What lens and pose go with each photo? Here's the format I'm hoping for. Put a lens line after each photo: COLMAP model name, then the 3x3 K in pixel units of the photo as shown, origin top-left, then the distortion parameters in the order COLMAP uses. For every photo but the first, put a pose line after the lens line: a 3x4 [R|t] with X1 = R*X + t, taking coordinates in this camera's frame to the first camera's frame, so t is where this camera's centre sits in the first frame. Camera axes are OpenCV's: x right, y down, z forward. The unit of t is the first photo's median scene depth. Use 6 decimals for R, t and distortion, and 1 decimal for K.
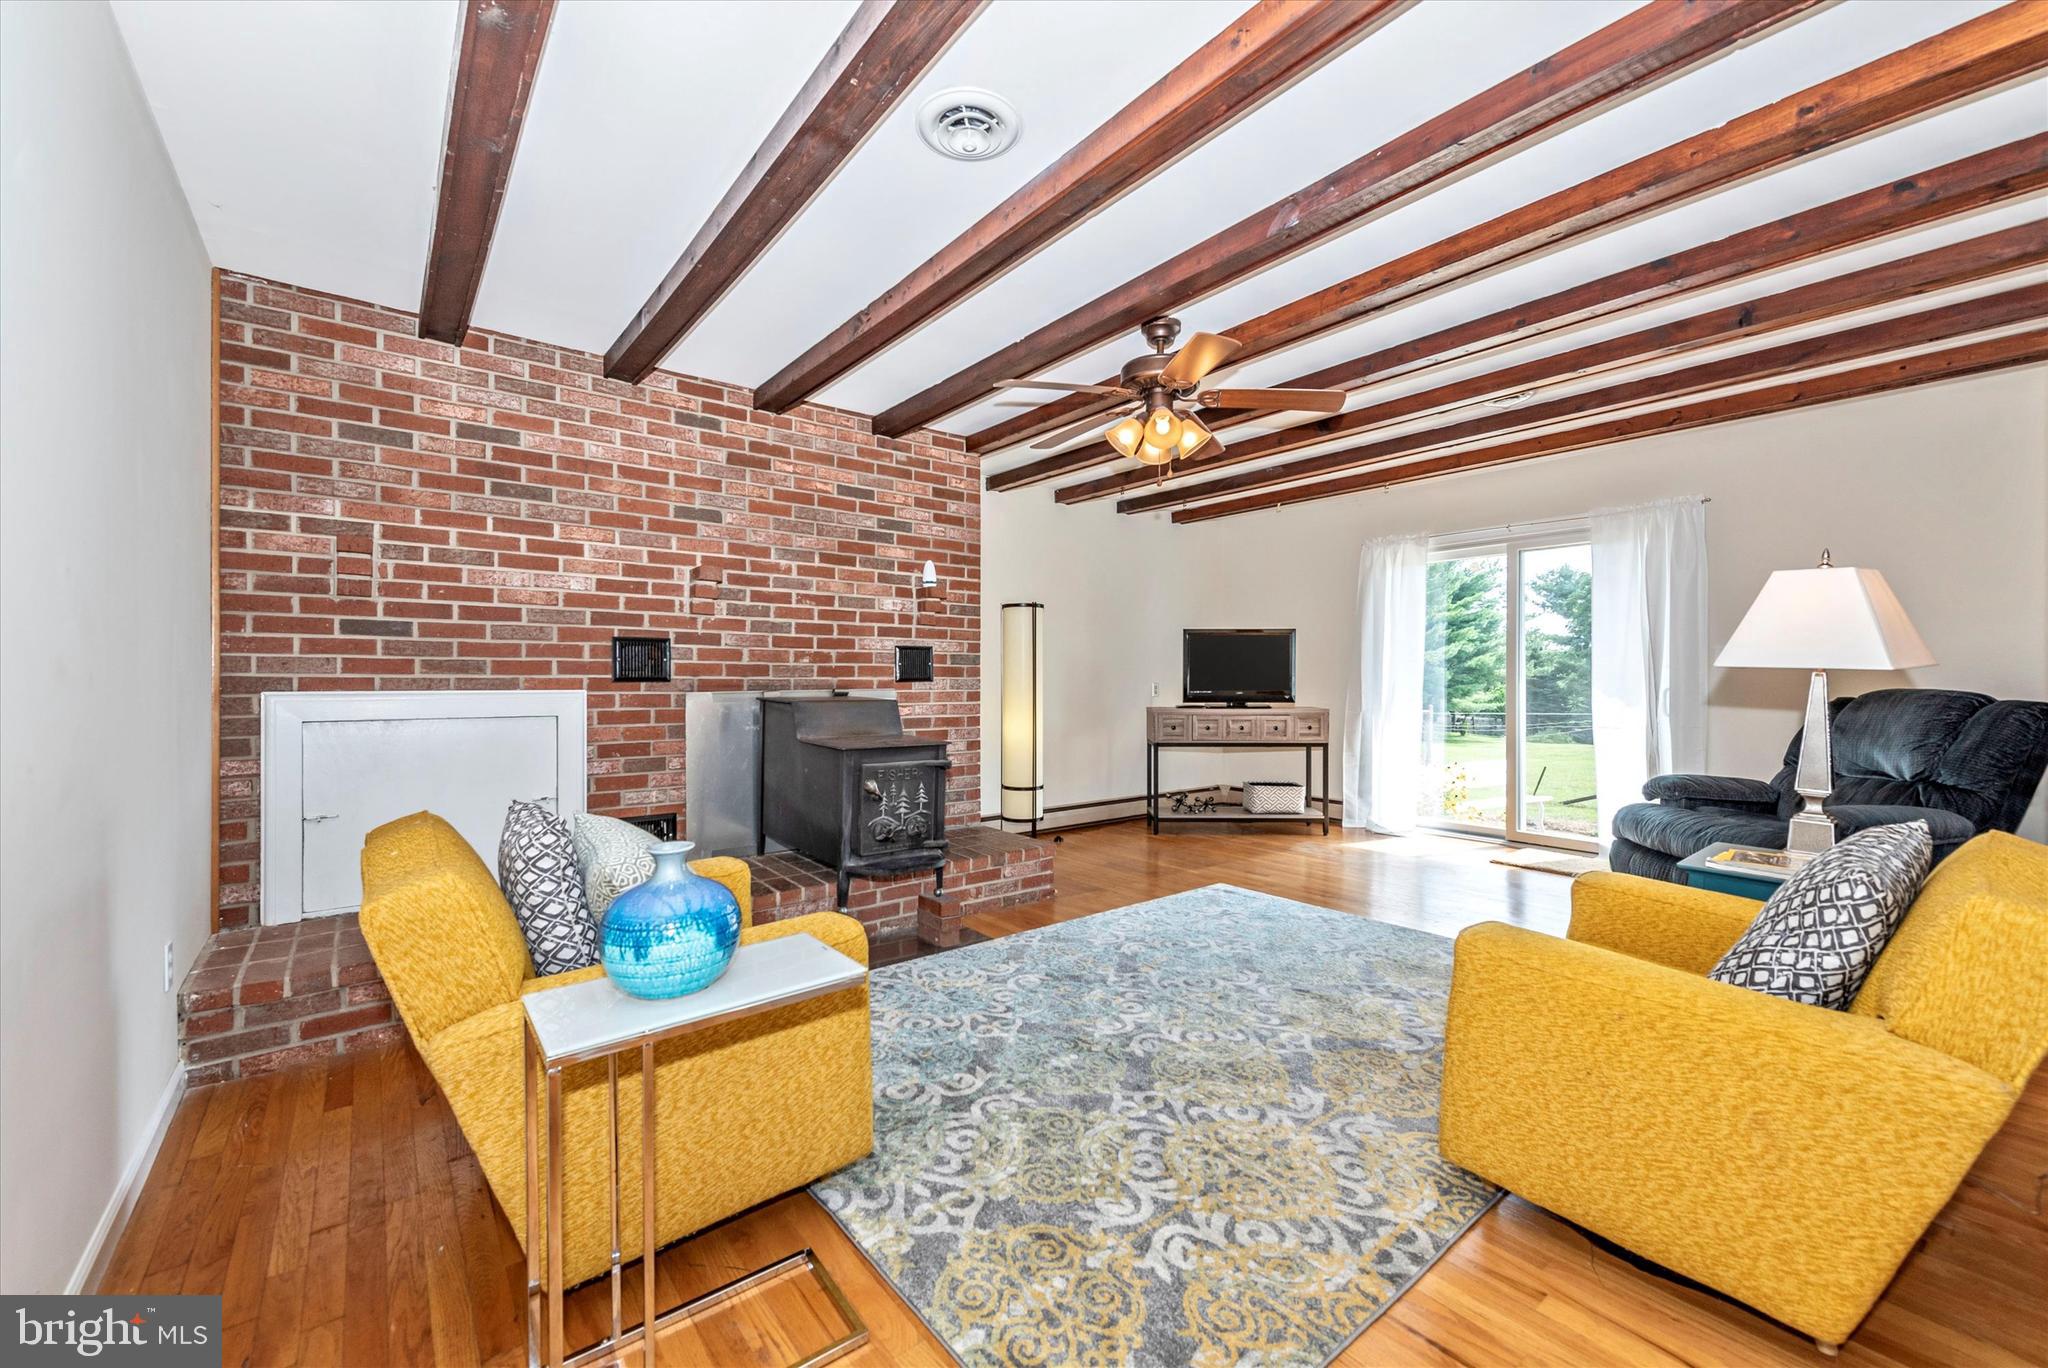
lens RADIAL K [[819.0, 0, 1037.9], [0, 819.0, 687.8], [0, 0, 1]] dist [0.016512, -0.000395]
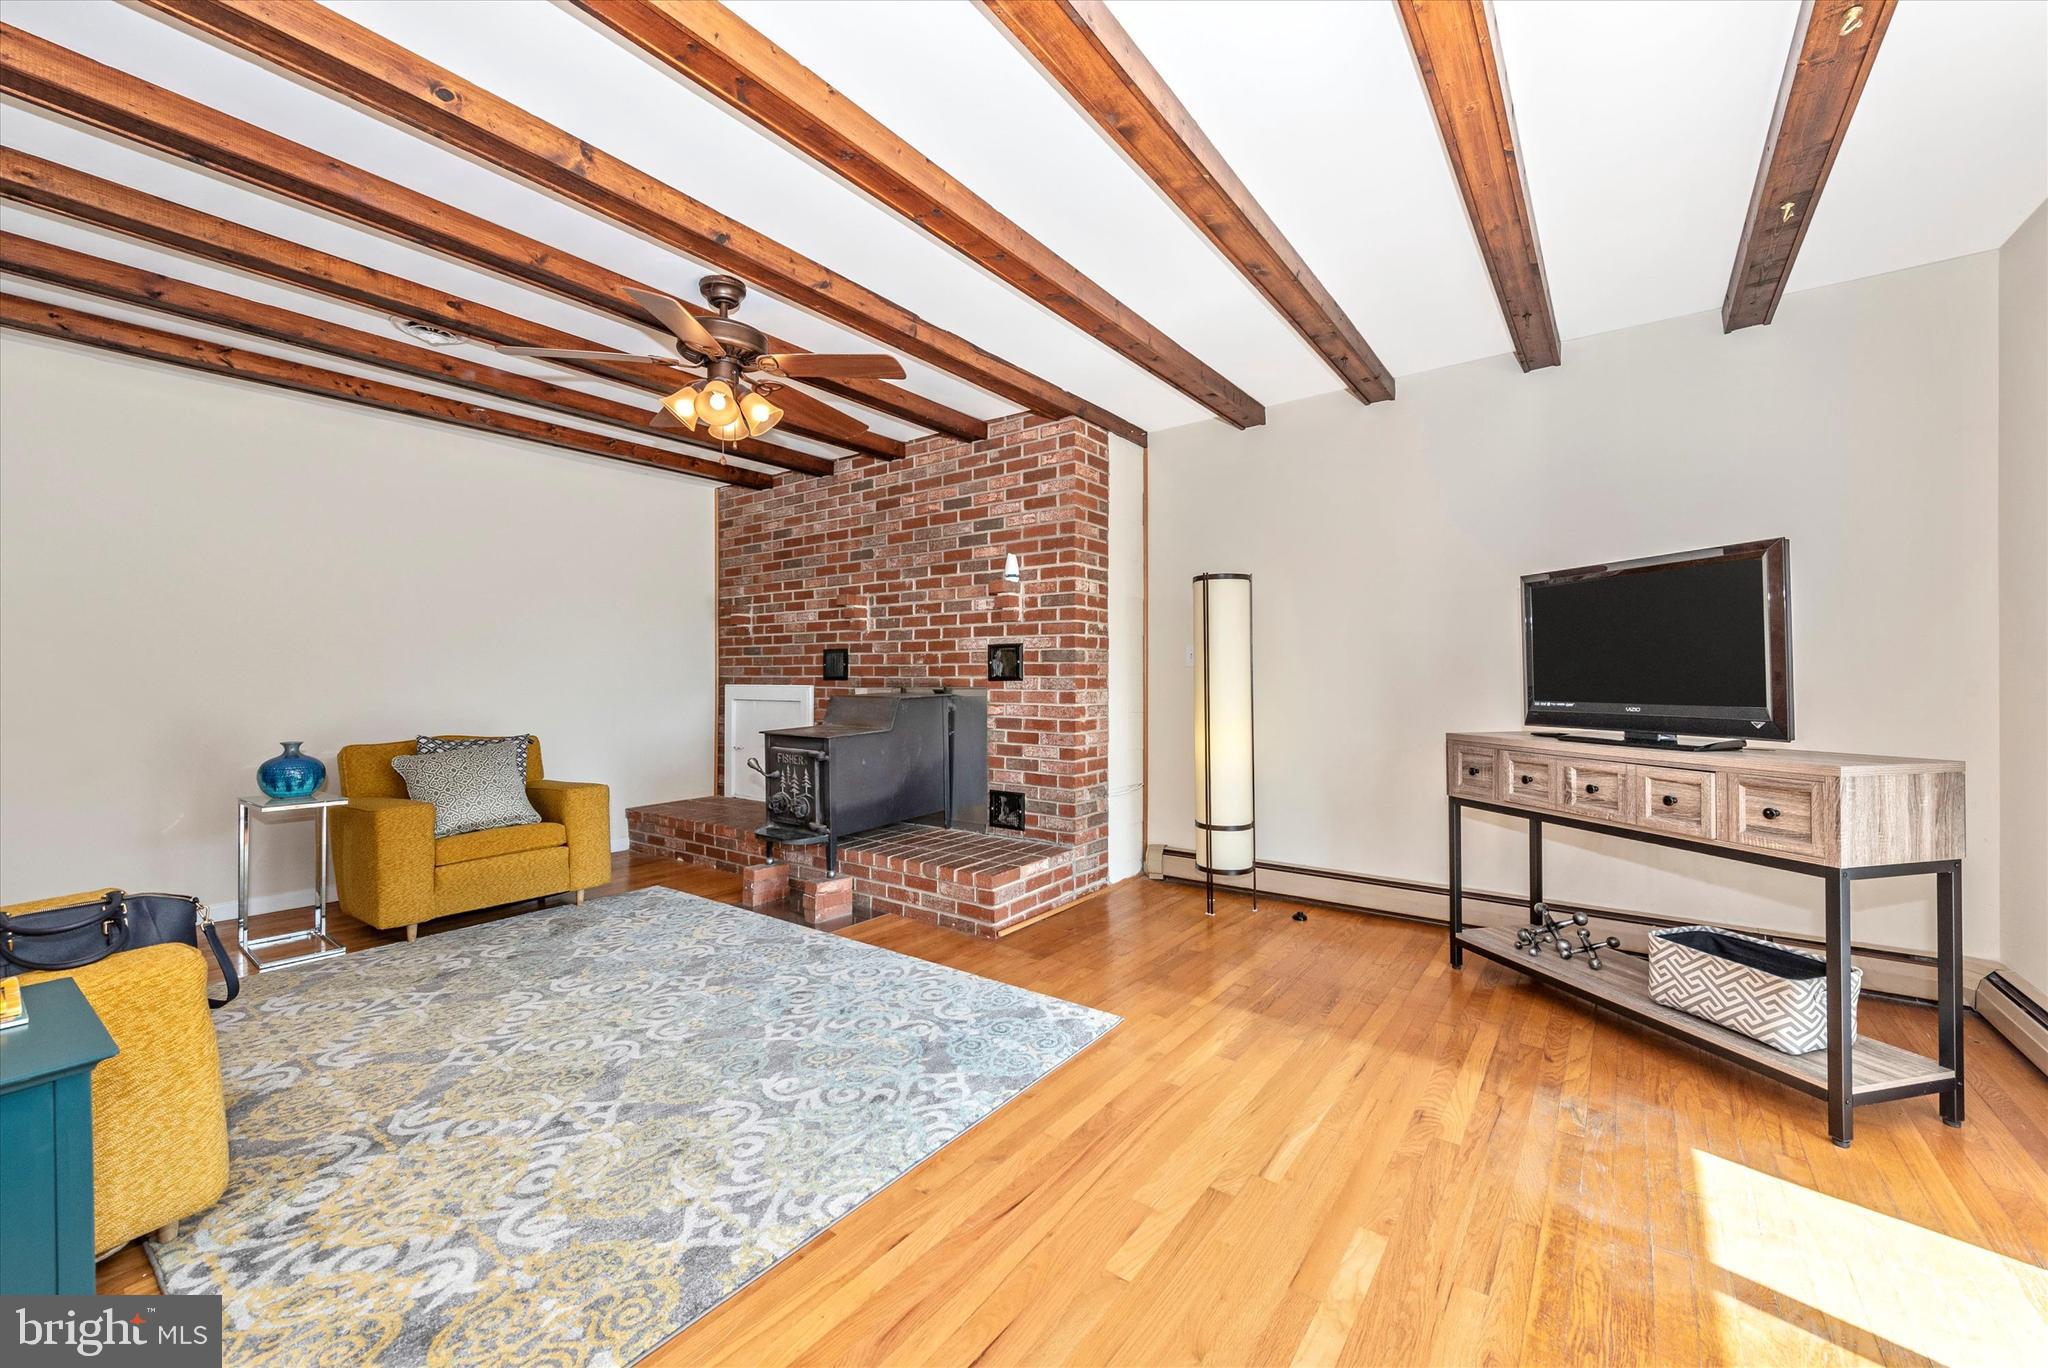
lens RADIAL K [[806.4, 0, 1028.0], [0, 806.4, 687.3], [0, 0, 1]] dist [0.002304, -0.000028]
pose [[0.246744, 0.009869, -0.969030, 0.836737], [-0.010888, 0.999913, 0.007411, -0.007380], [0.969020, 0.008722, 0.246830, 0.847575]]
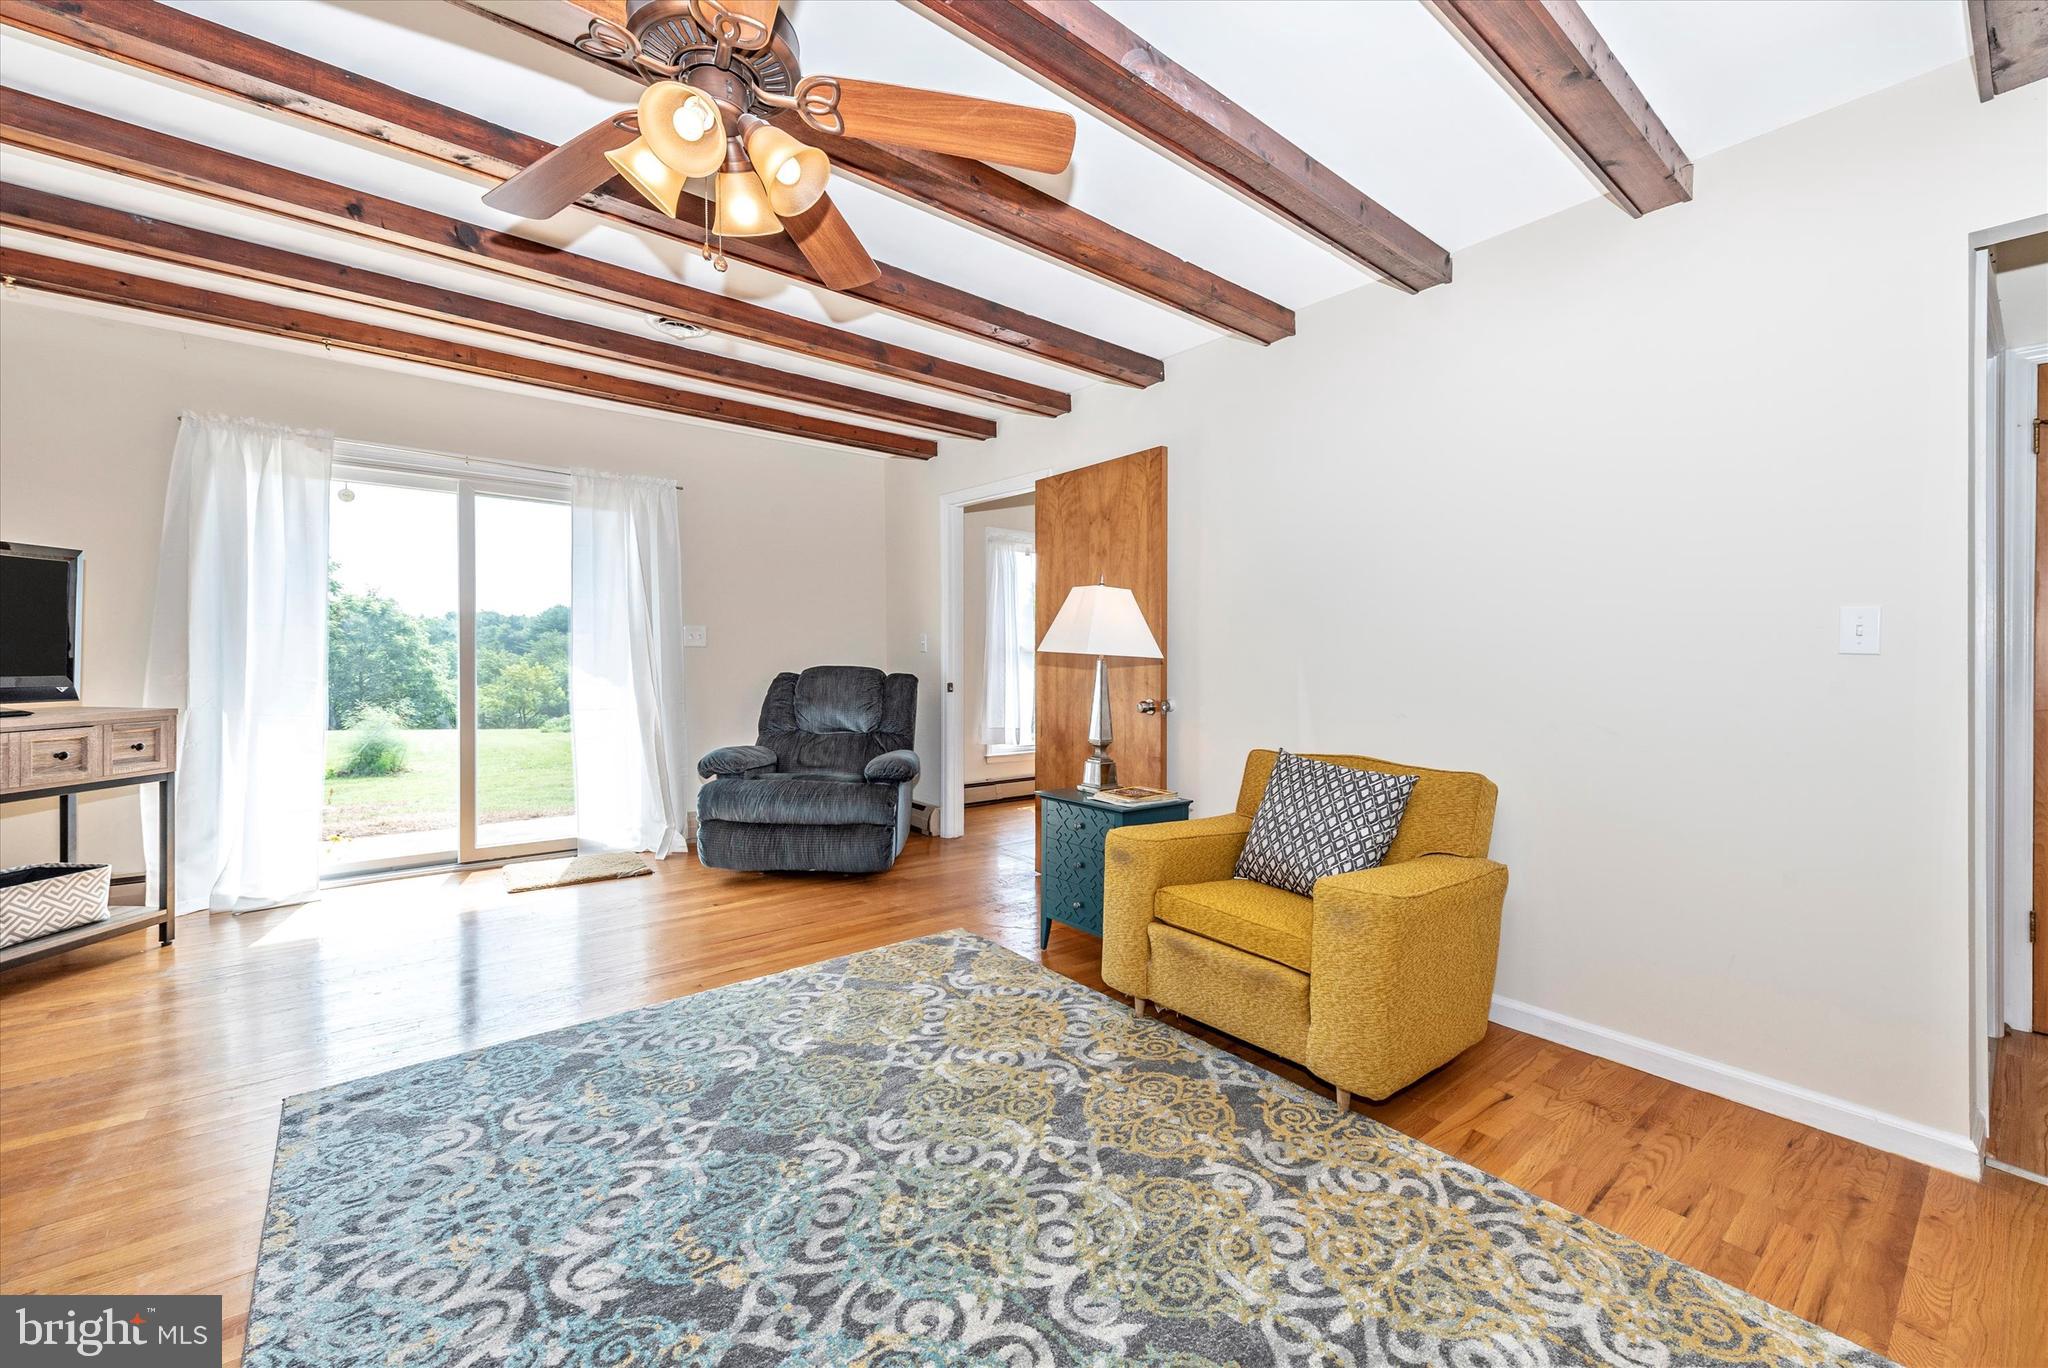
lens RADIAL K [[789.5, 0, 1033.5], [0, 789.5, 688.6], [0, 0, 1]] dist [0.007583, -0.000074]
pose [[0.009432, -0.042288, 0.999061, -0.243690], [-0.002864, 0.999100, 0.042316, -0.016911], [-0.999951, -0.003261, 0.009303, 0.625594]]
